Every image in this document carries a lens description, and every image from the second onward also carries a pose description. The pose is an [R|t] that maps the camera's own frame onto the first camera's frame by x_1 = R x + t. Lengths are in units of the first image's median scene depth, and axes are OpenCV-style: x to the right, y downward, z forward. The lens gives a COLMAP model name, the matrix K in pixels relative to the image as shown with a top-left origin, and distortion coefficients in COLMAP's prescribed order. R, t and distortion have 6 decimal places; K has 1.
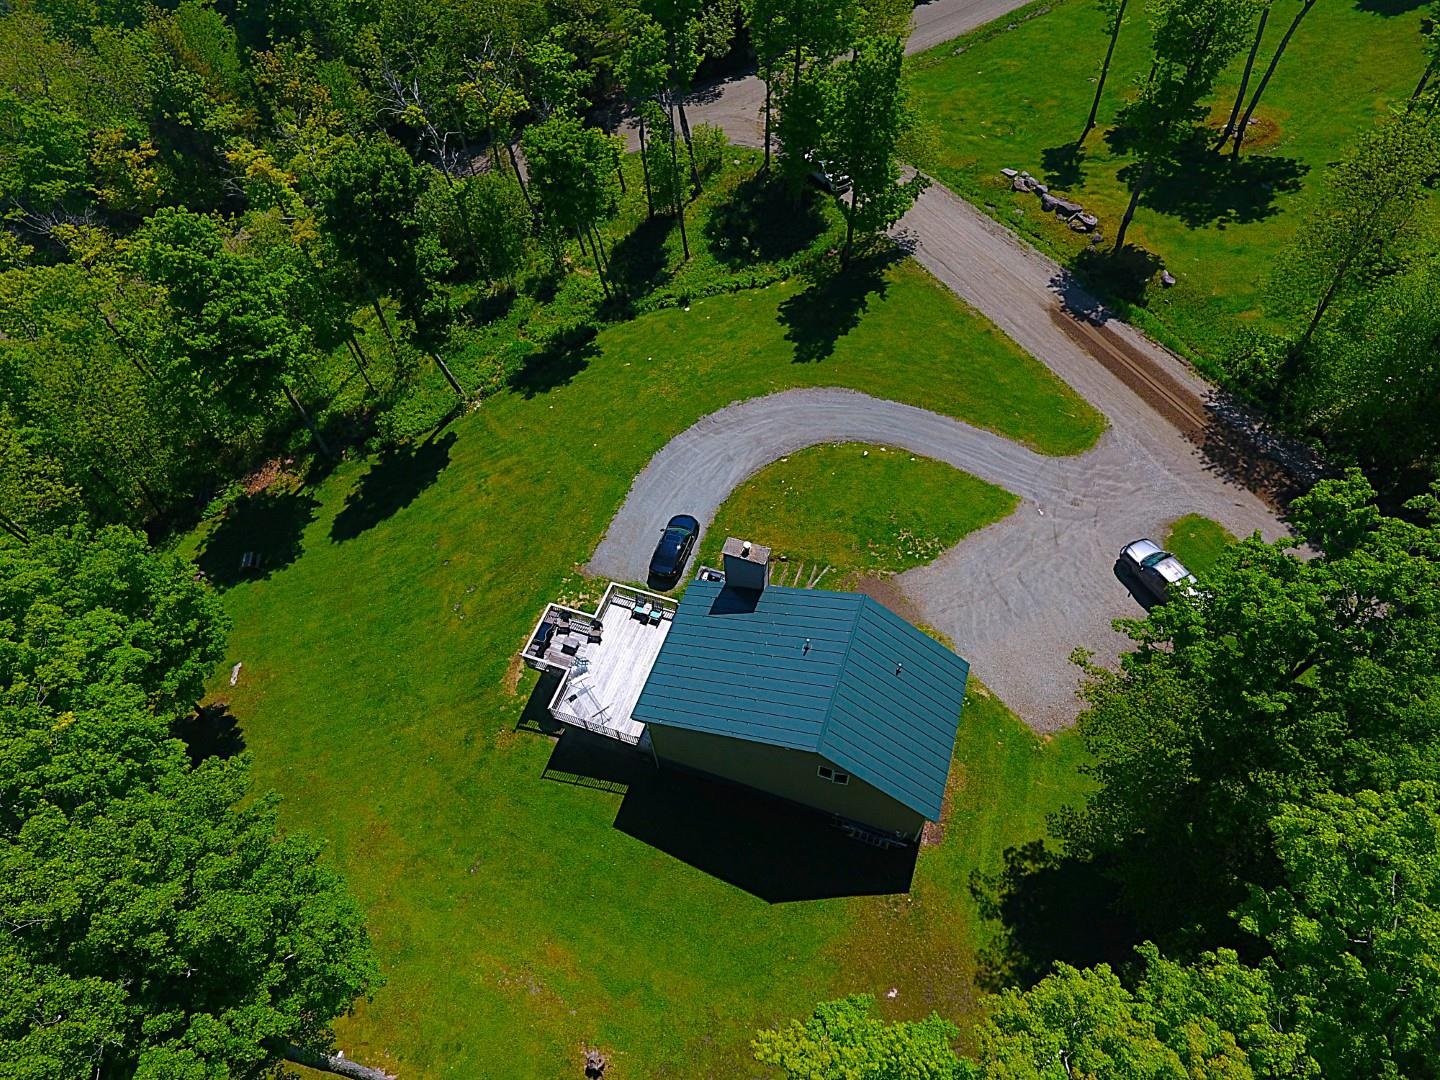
lens RADIAL K [[838.9, 0, 709.7], [0, 838.9, 546.9], [0, 0, 1]] dist [-0.001046, -0.001120]
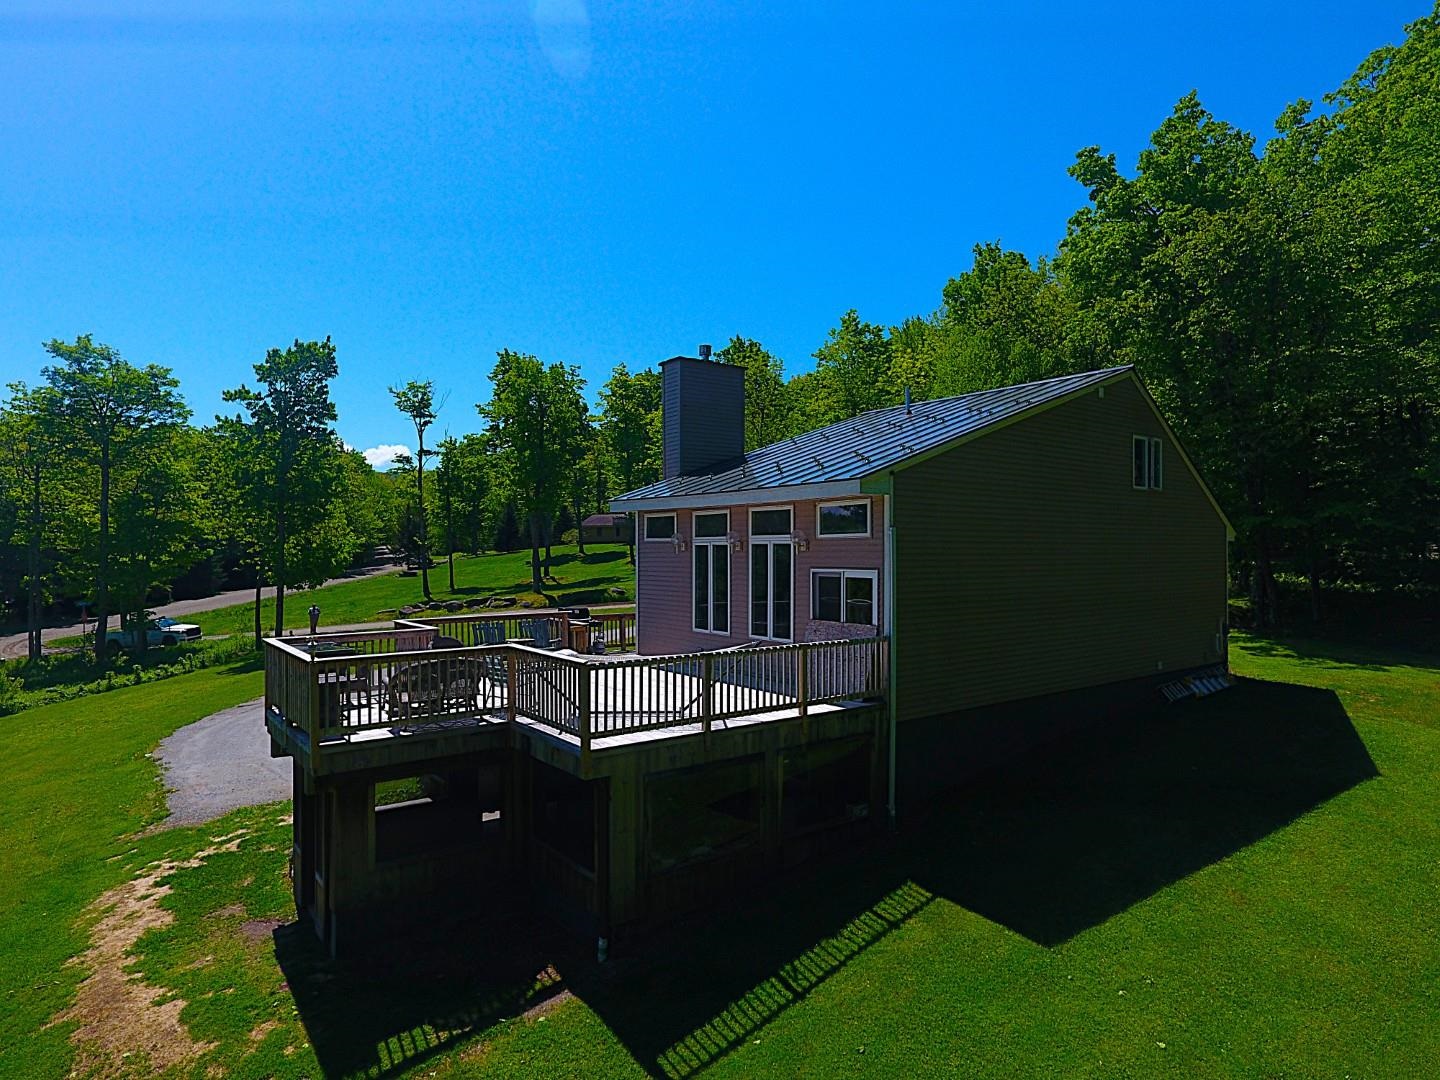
lens RADIAL K [[838.9, 0, 721.7], [0, 838.9, 543.0], [0, 0, 1]] dist [-0.001046, -0.001120]
pose [[0.537289, 0.061302, 0.841167, -0.268397], [0.669566, 0.575448, -0.469618, 0.221653], [-0.512837, 0.815537, 0.268136, 0.619095]]
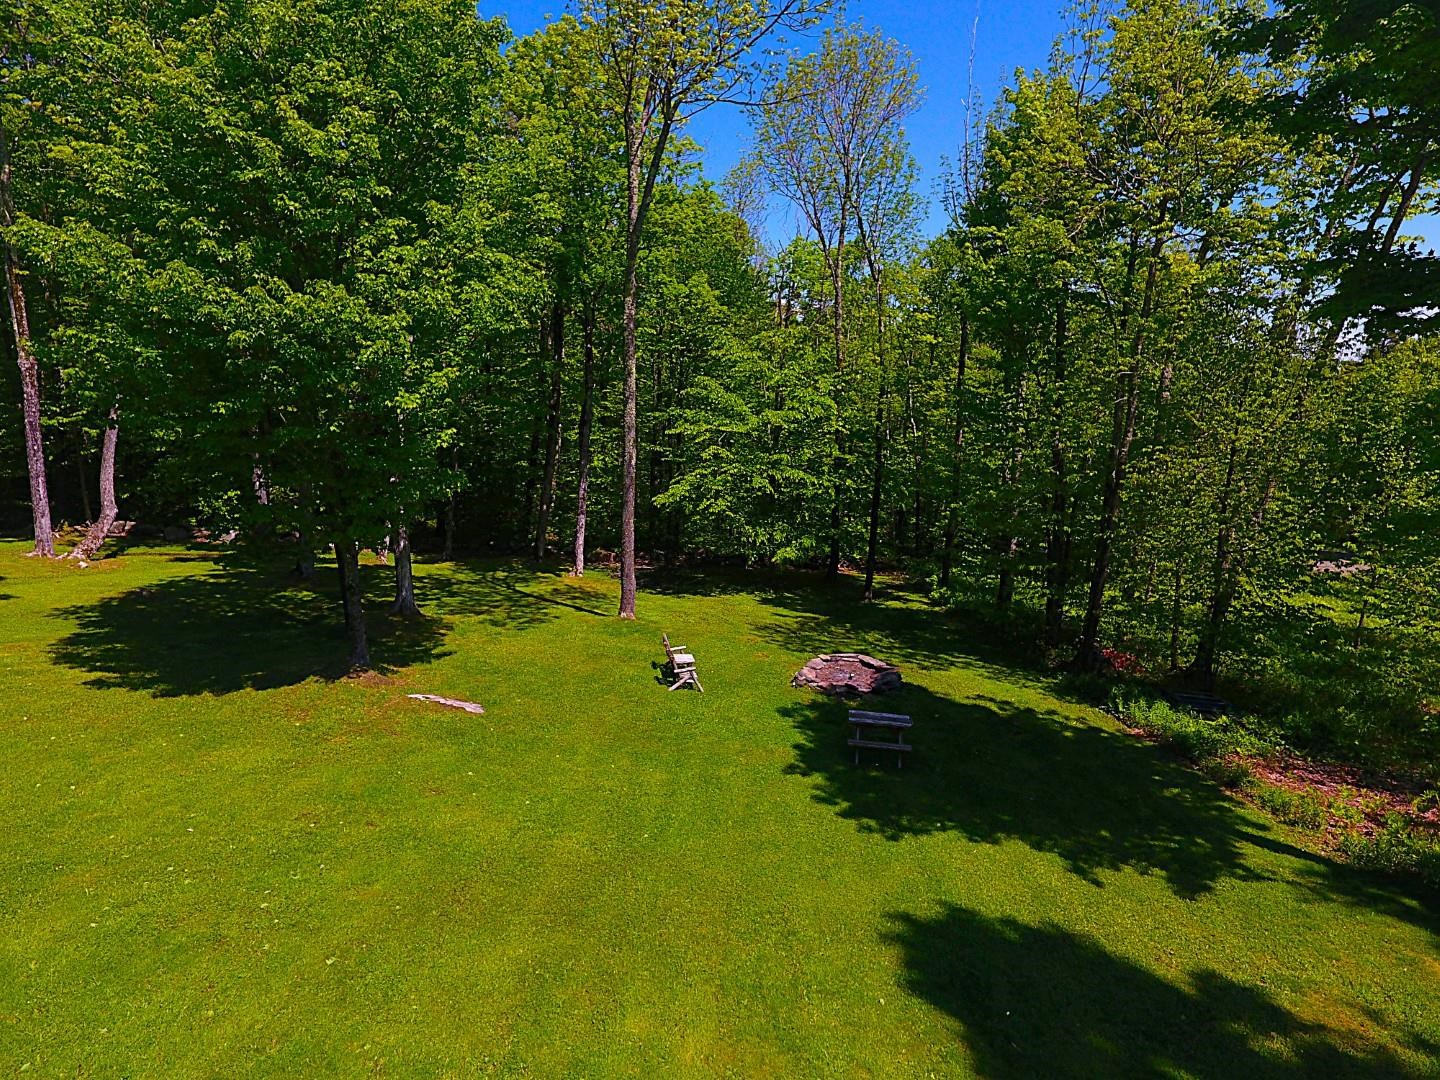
lens RADIAL K [[838.9, 0, 714.2], [0, 838.9, 548.9], [0, 0, 1]] dist [-0.001046, -0.001120]
pose [[-0.337793, 0.244522, -0.908903, -0.279696], [-0.756445, 0.504095, 0.416749, -0.091342], [0.560078, 0.828310, 0.014688, 0.899069]]
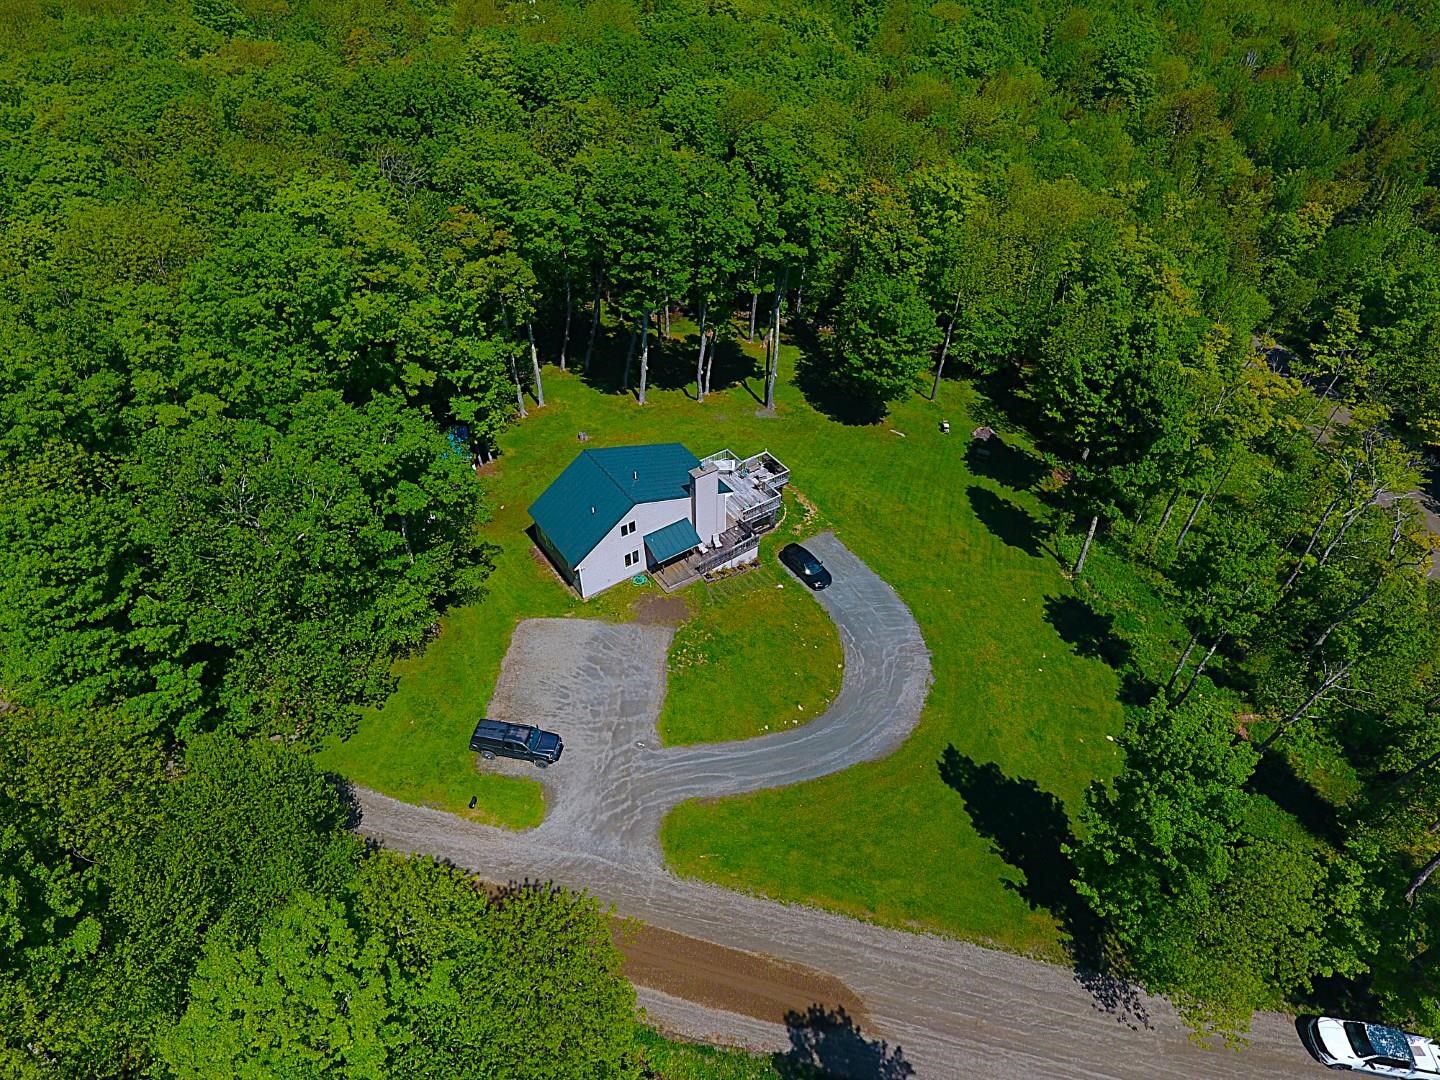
lens RADIAL K [[838.9, 0, 711.9], [0, 838.9, 537.1], [0, 0, 1]] dist [-0.001046, -0.001120]
pose [[-0.588642, 0.577415, -0.565767, 0.665768], [-0.642638, 0.090345, 0.760825, -0.792892], [0.490426, 0.811437, 0.317888, 0.397568]]
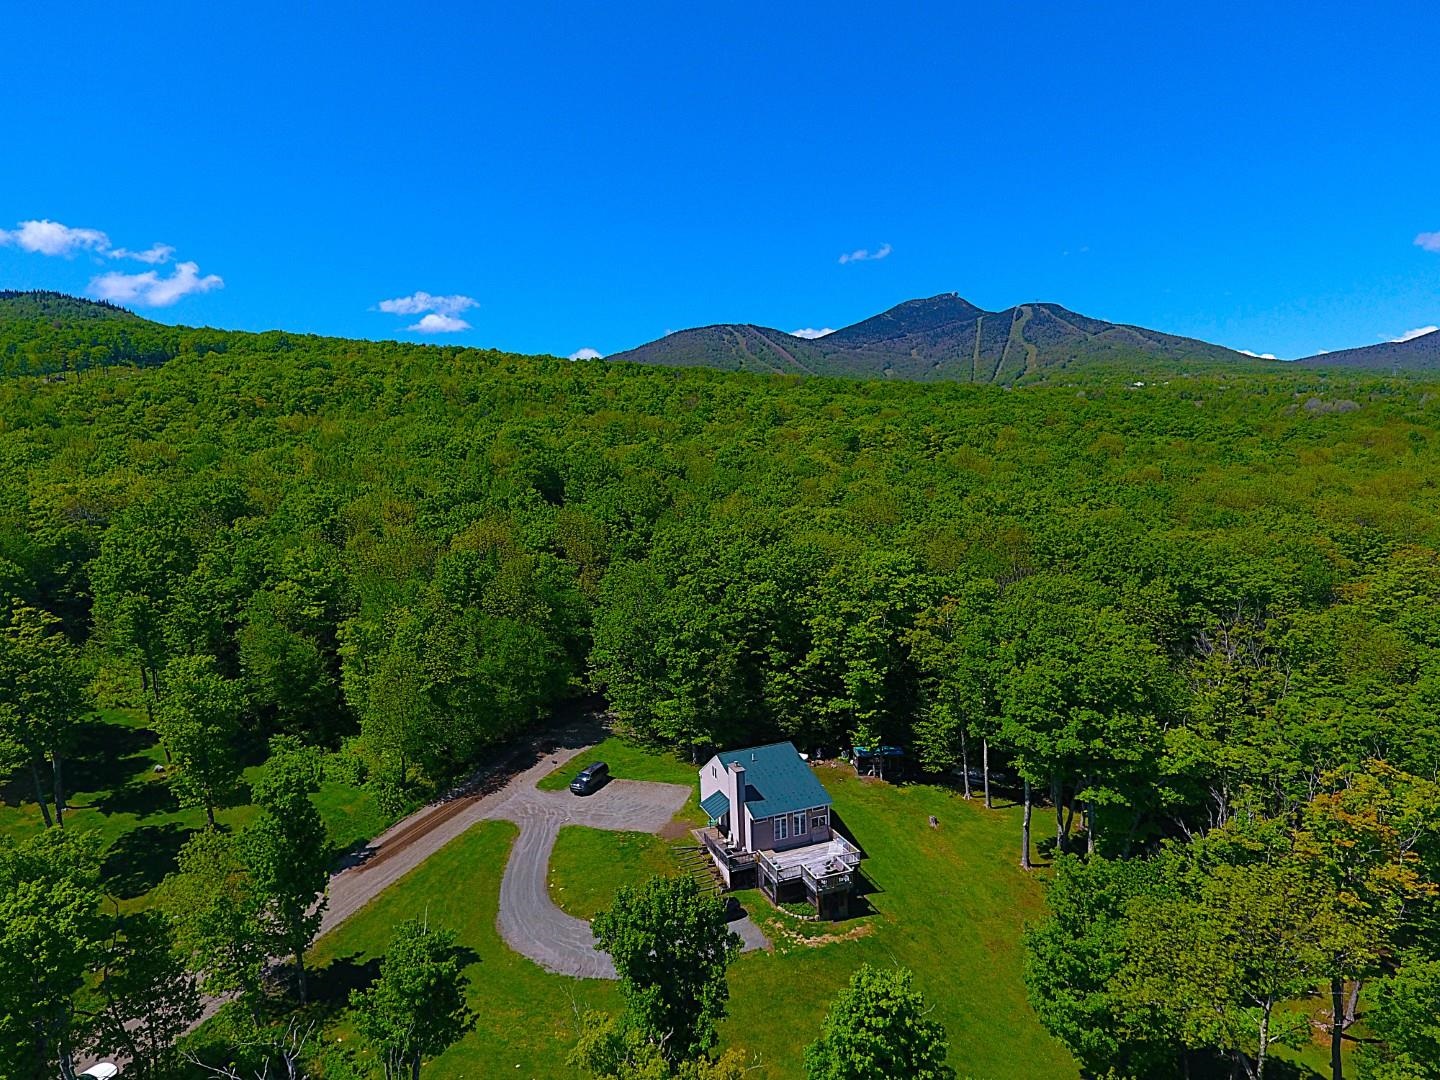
lens RADIAL K [[838.9, 0, 715.6], [0, 838.9, 536.8], [0, 0, 1]] dist [-0.001046, -0.001120]
pose [[-0.646922, 0.002644, 0.762551, -0.923569], [0.658171, 0.506946, 0.556612, -0.906359], [-0.385101, 0.861974, -0.329695, 0.789151]]
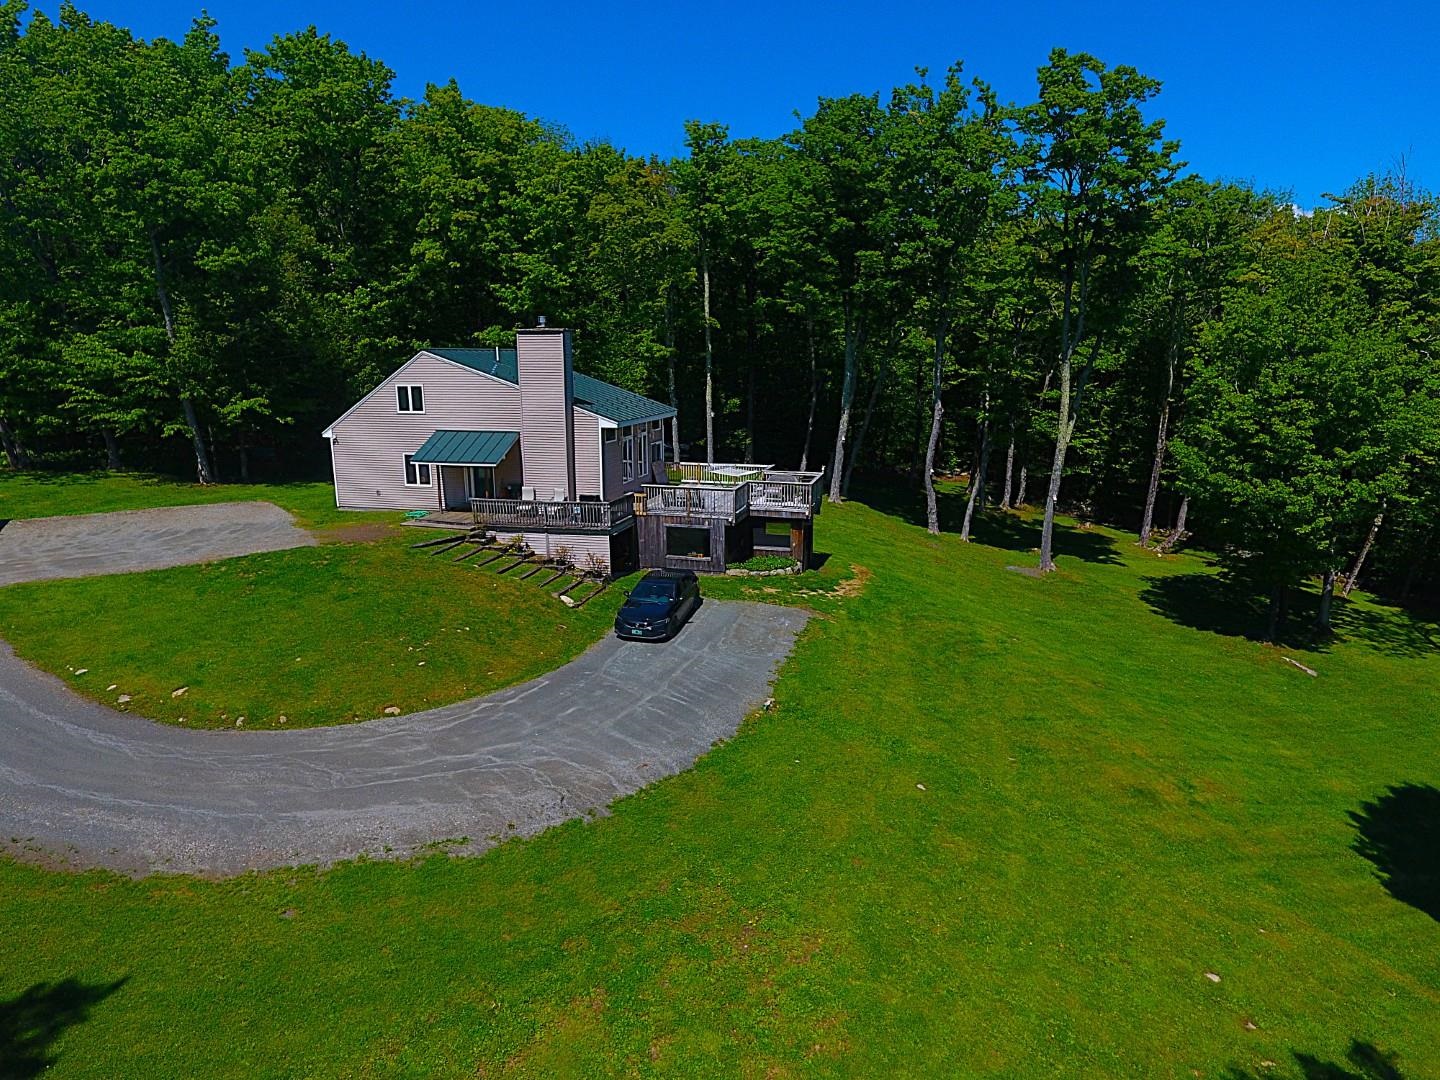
lens RADIAL K [[838.9, 0, 711.4], [0, 838.9, 549.4], [0, 0, 1]] dist [-0.001046, -0.001120]
pose [[-0.995922, 0.065853, -0.061667, -0.037081], [-0.032030, 0.380917, 0.924054, -0.463306], [0.084342, 0.922261, -0.377255, 1.014371]]
